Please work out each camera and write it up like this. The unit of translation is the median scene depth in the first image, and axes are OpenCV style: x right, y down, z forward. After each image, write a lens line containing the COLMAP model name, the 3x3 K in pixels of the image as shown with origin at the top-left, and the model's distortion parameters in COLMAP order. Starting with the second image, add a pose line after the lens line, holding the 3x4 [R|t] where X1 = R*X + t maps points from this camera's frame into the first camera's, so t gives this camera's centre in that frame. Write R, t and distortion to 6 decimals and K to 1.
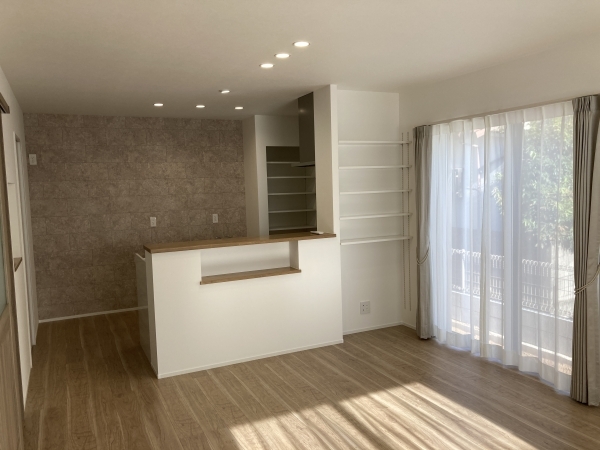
lens RADIAL K [[495.7, 0, 300.0], [0, 495.7, 225.0], [0, 0, 1]] dist [0.007704, 0.006211]
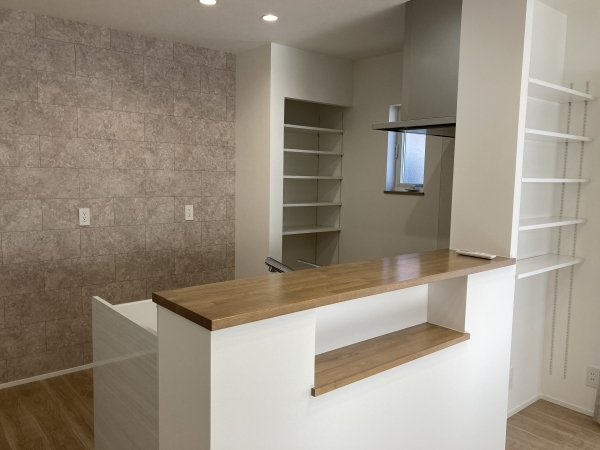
lens RADIAL K [[495.7, 0, 300.0], [0, 495.7, 225.0], [0, 0, 1]] dist [0.007704, 0.006211]
pose [[0.965910, 0.023572, 0.257804, -0.204278], [-0.030001, 0.999329, 0.021032, -0.015747], [-0.257135, -0.028050, 0.965968, 0.401954]]
